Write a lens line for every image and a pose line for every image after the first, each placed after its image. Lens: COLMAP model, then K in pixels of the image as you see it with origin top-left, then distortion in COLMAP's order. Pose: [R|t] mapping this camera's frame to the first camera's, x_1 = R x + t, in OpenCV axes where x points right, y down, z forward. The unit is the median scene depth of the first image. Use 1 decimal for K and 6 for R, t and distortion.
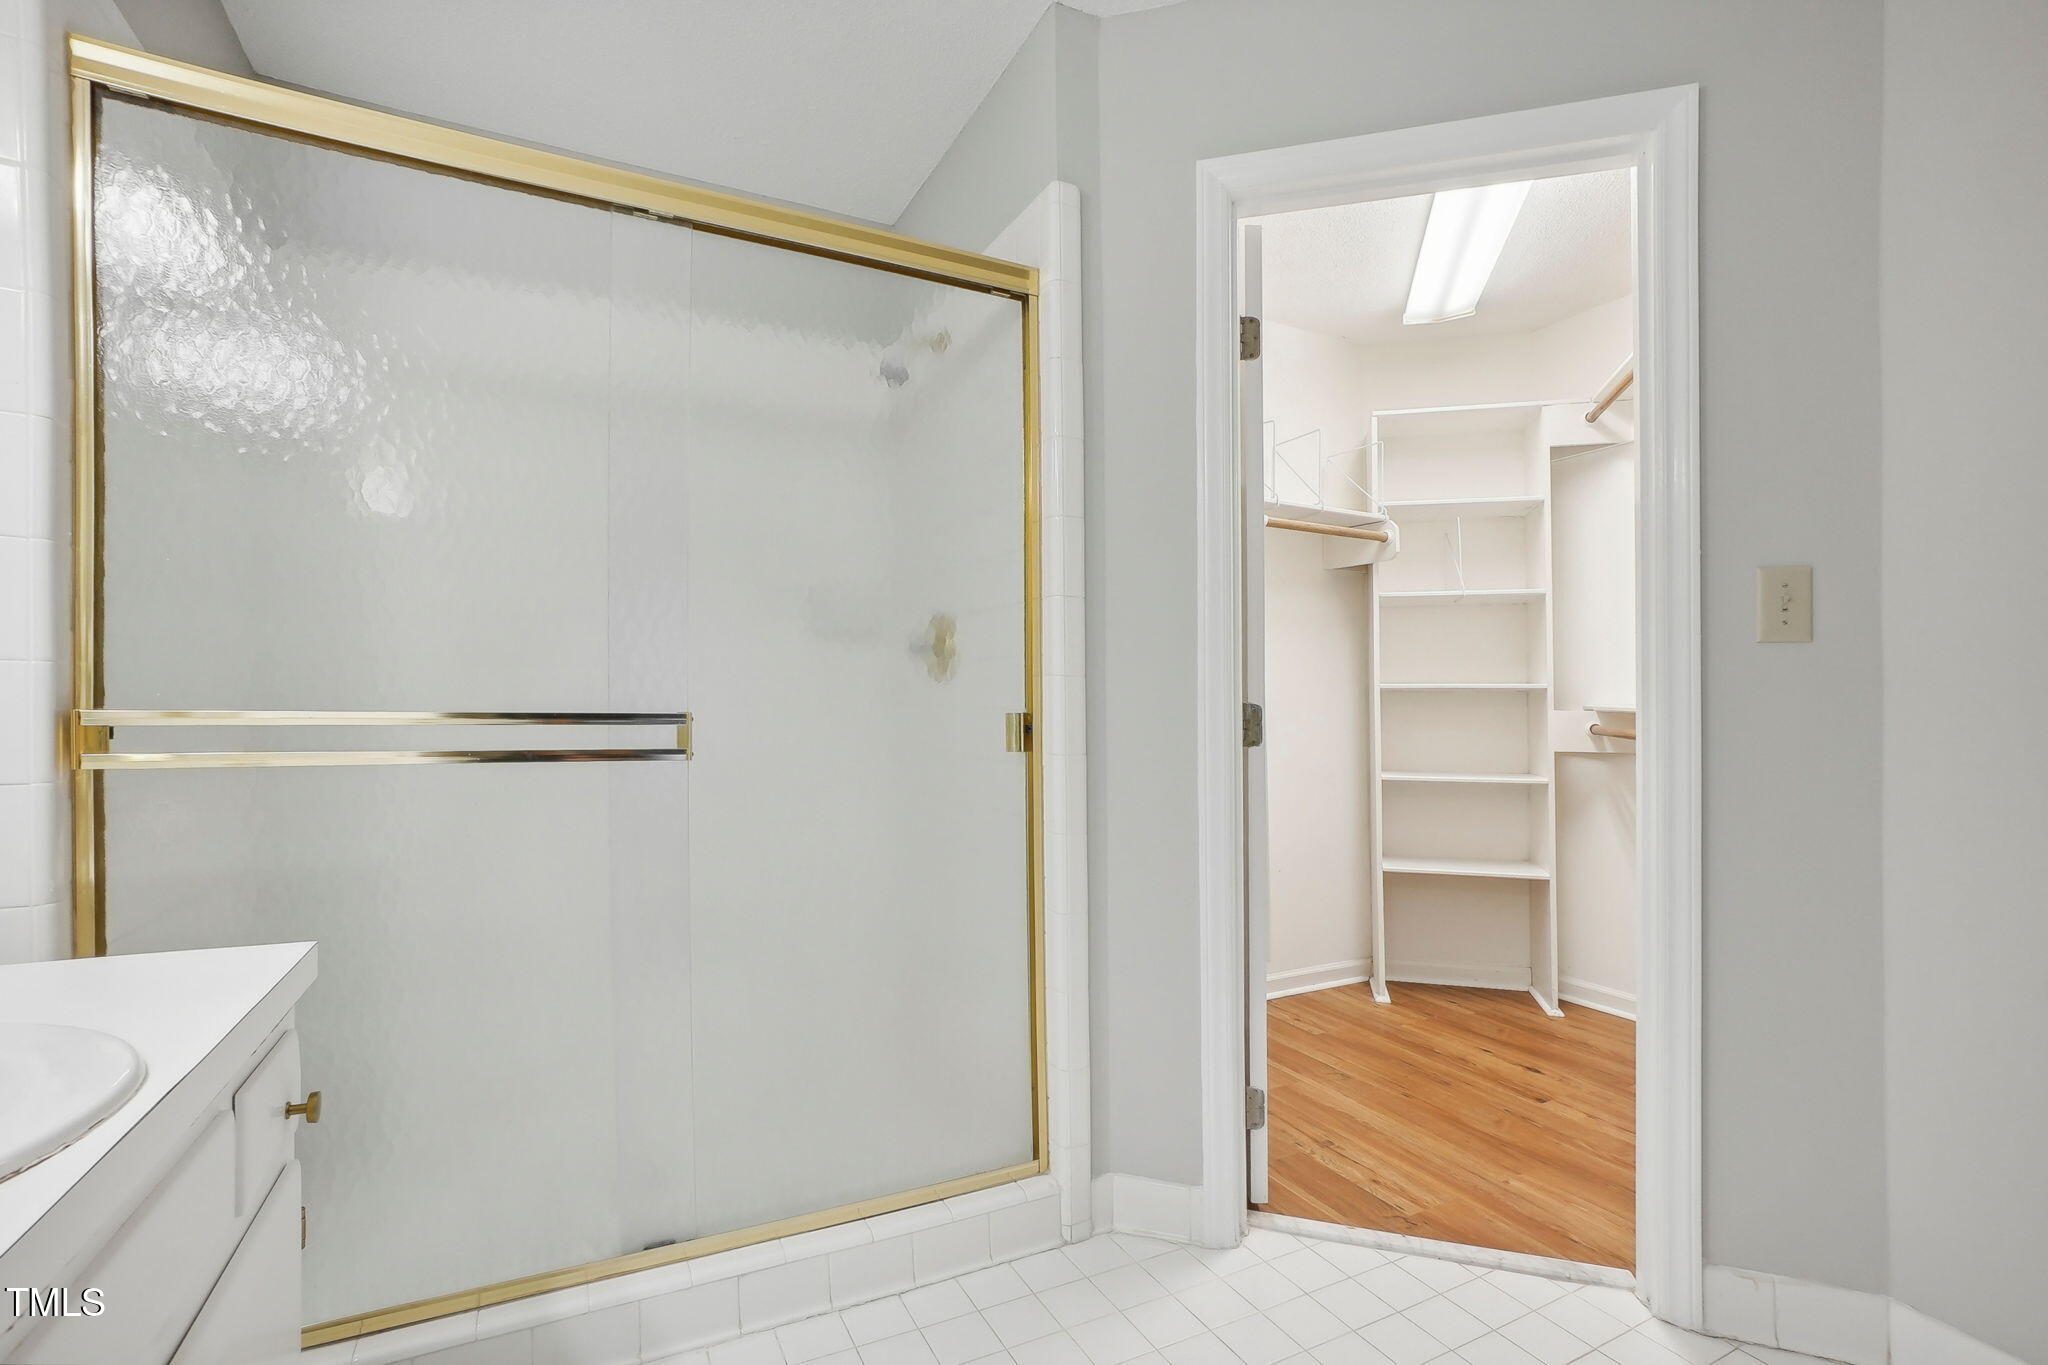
lens RADIAL K [[929.9, 0, 1023.9], [0, 929.9, 717.1], [0, 0, 1]] dist [-0.018383, 0.004172]
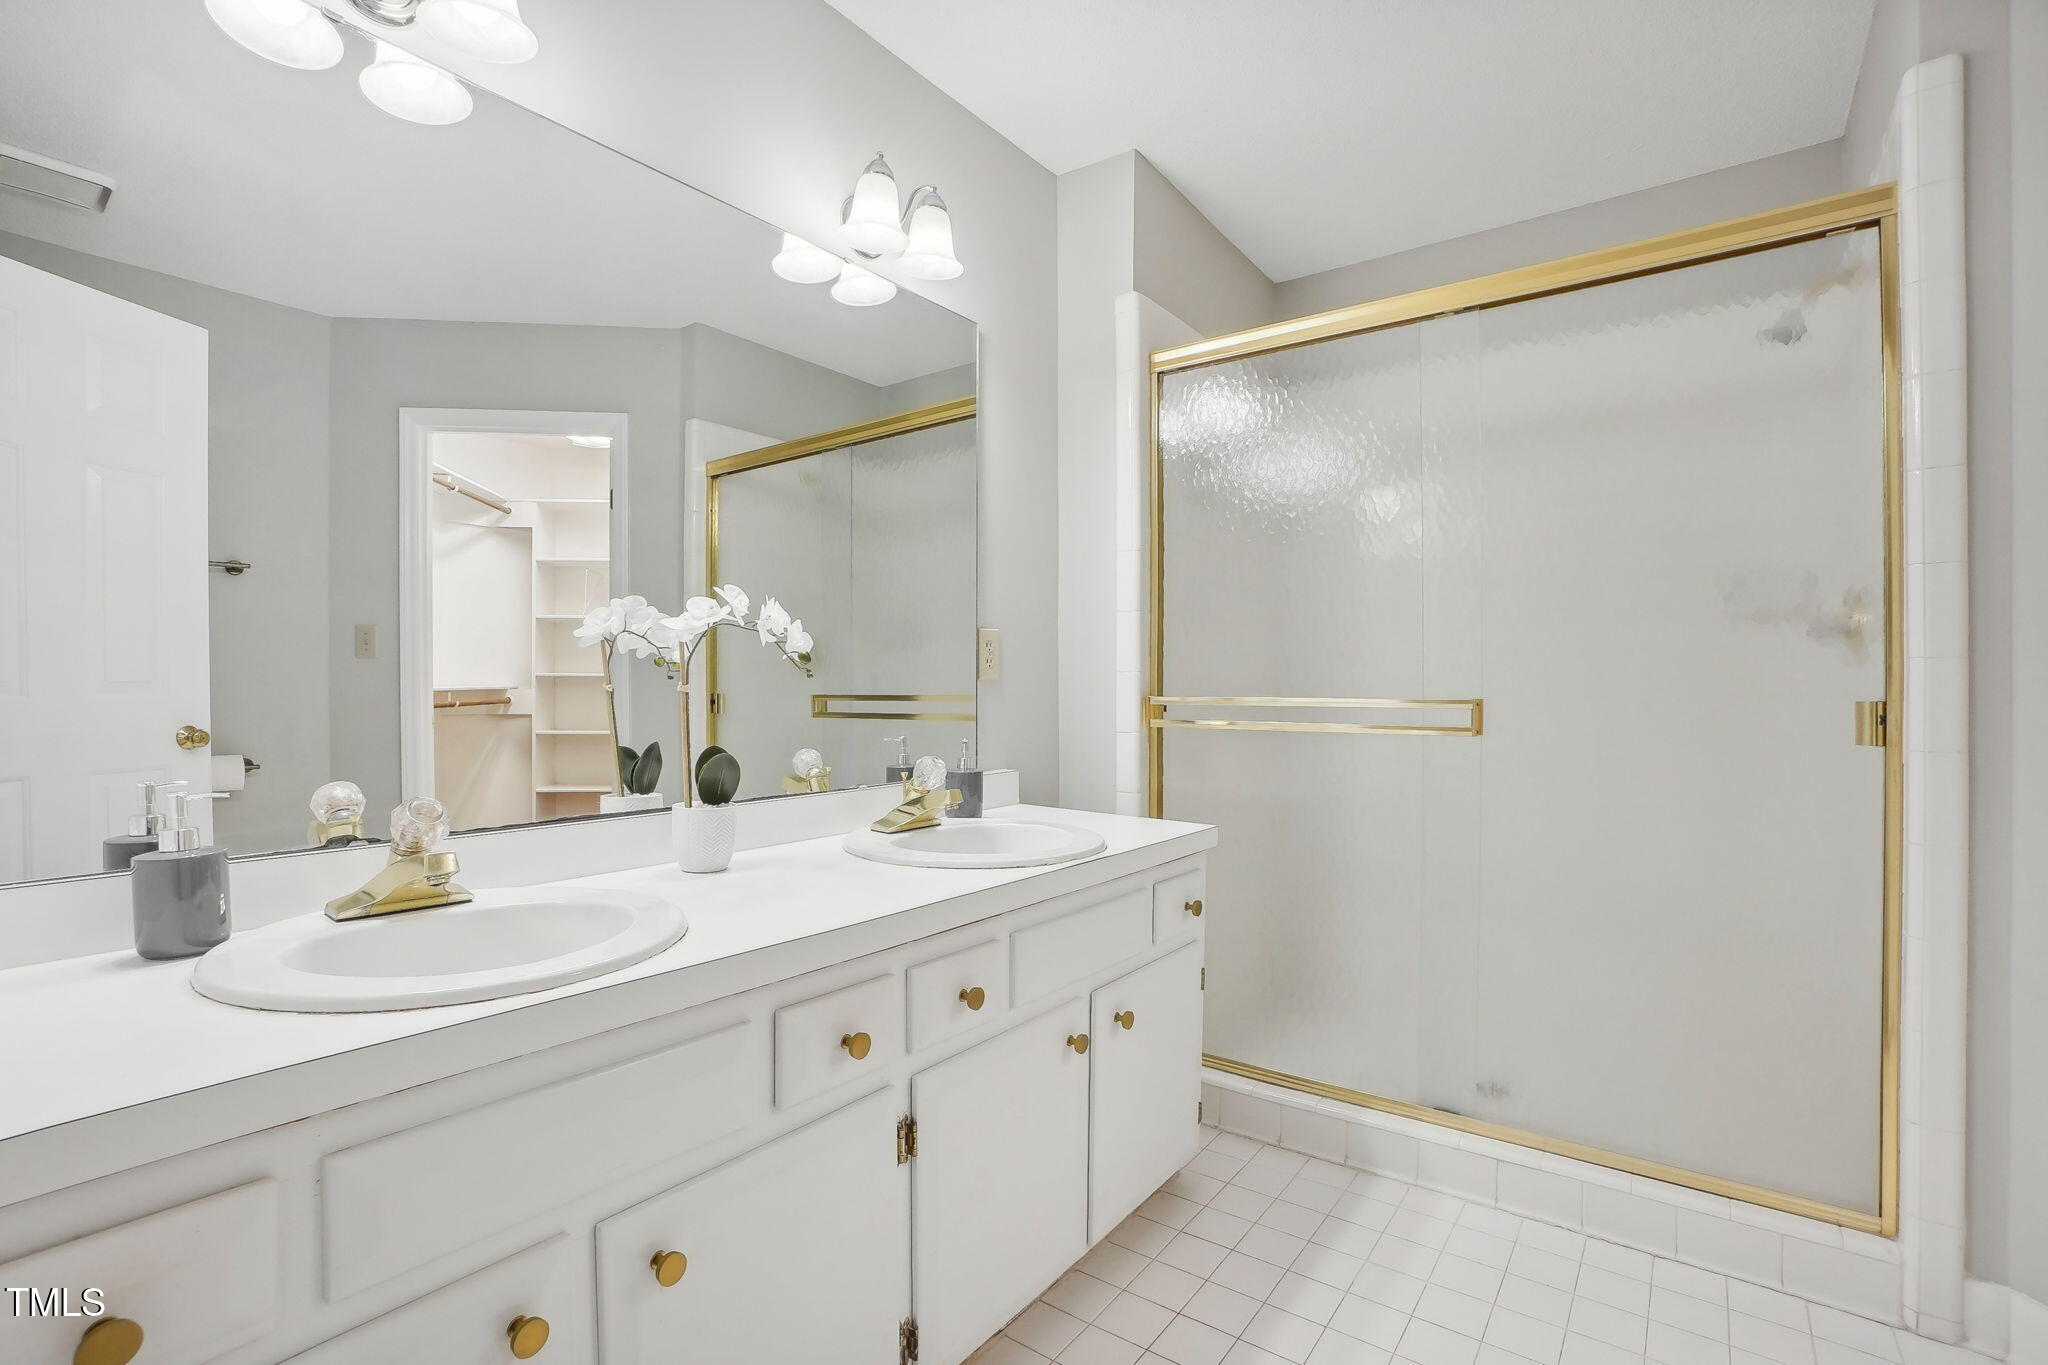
lens RADIAL K [[929.9, 0, 1018.8], [0, 929.9, 690.8], [0, 0, 1]] dist [-0.018383, 0.004172]
pose [[0.455442, -0.003644, -0.890258, 0.335906], [-0.005439, 0.999962, -0.006876, -0.002539], [0.890249, 0.007973, 0.455404, -0.085699]]
